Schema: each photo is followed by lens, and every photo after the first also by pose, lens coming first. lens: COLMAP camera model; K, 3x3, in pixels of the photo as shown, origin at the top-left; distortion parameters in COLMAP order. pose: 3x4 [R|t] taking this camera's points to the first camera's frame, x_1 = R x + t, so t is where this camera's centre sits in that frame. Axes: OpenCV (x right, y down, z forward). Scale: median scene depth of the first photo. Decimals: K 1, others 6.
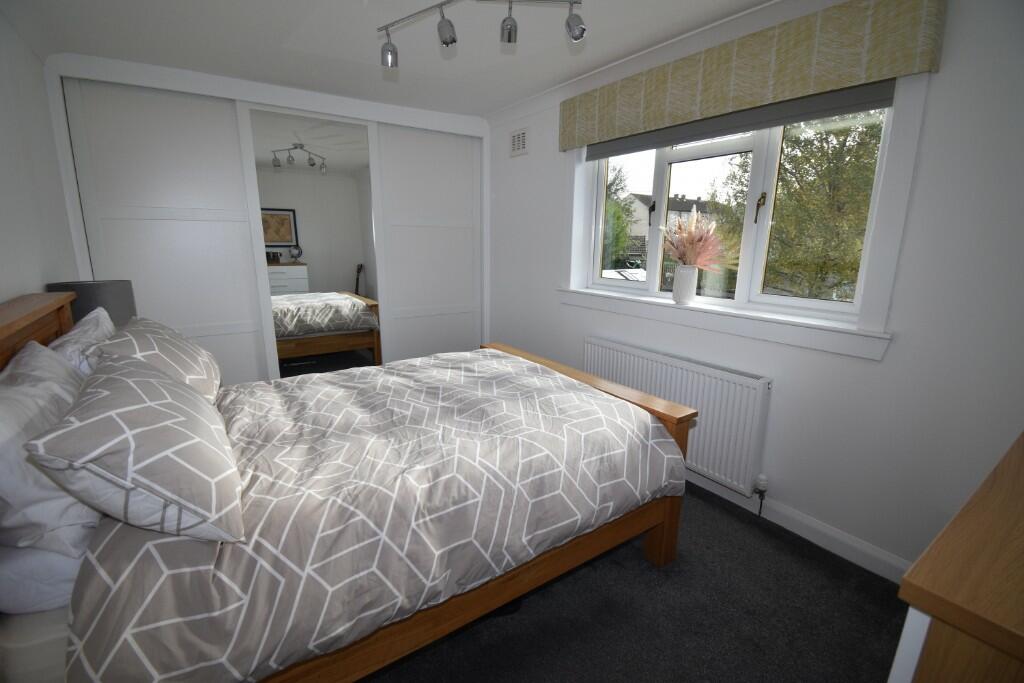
lens RADIAL K [[454.7, 0, 509.8], [0, 454.7, 338.2], [0, 0, 1]] dist [0.003184, 0.000115]
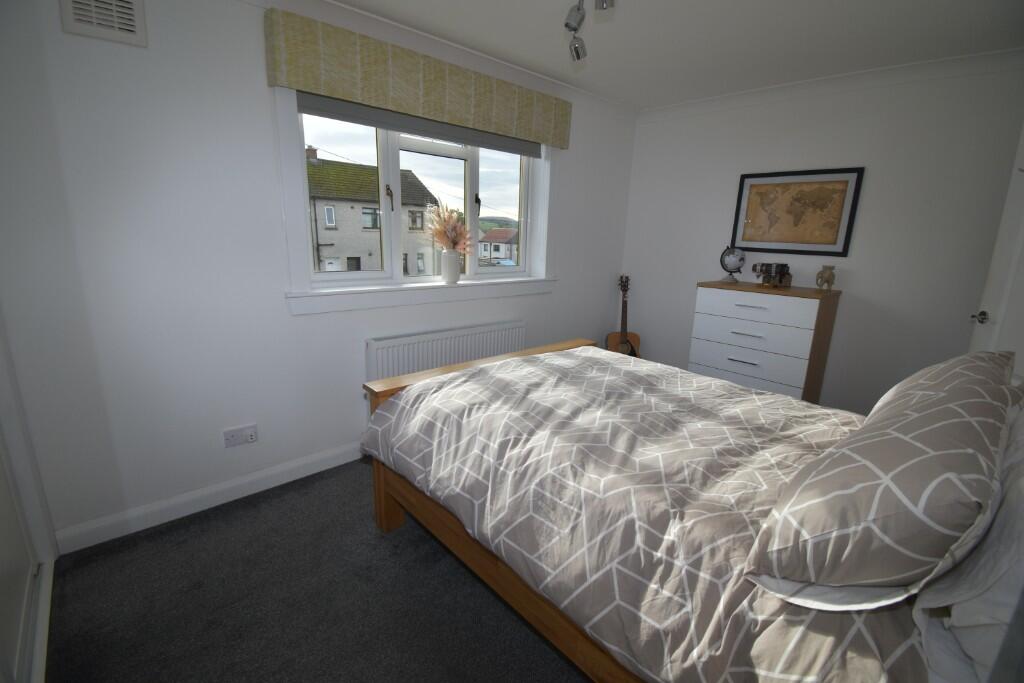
lens RADIAL K [[454.7, 0, 512.2], [0, 454.7, 340.0], [0, 0, 1]] dist [0.003184, 0.000115]
pose [[-0.133564, -0.238816, 0.961835, -1.043120], [0.182908, 0.947918, 0.260760, -0.282696], [-0.974015, 0.210756, -0.082926, 1.299968]]
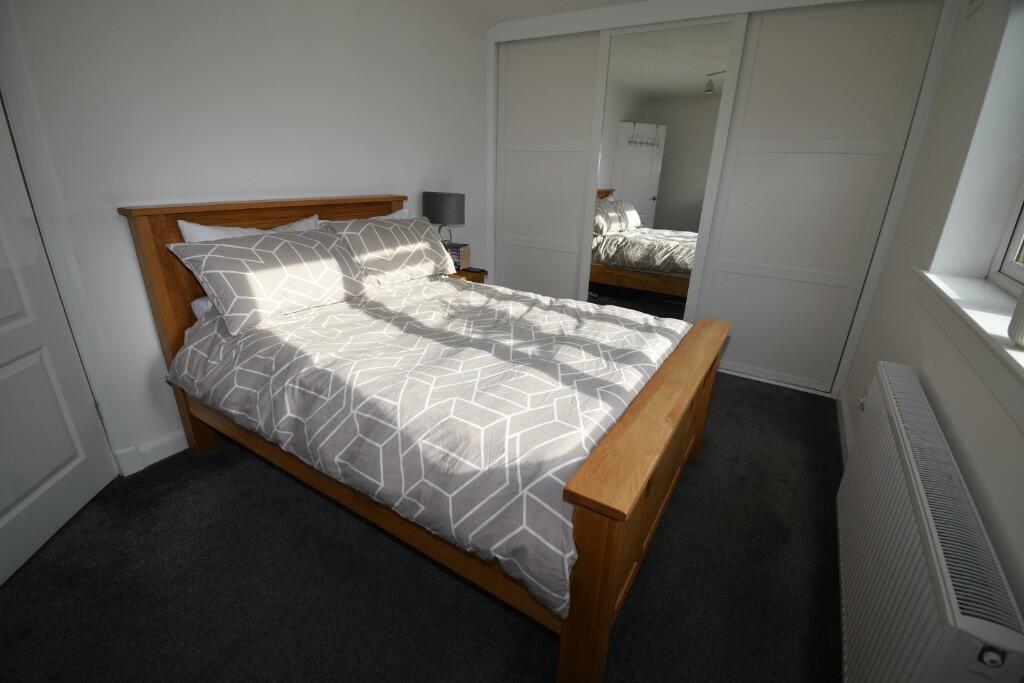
lens RADIAL K [[454.7, 0, 511.7], [0, 454.7, 341.6], [0, 0, 1]] dist [0.003184, 0.000115]
pose [[0.389313, 0.327879, -0.860773, 0.693997], [-0.217440, 0.940803, 0.260019, -0.109883], [0.895073, 0.085938, 0.437561, 0.627824]]
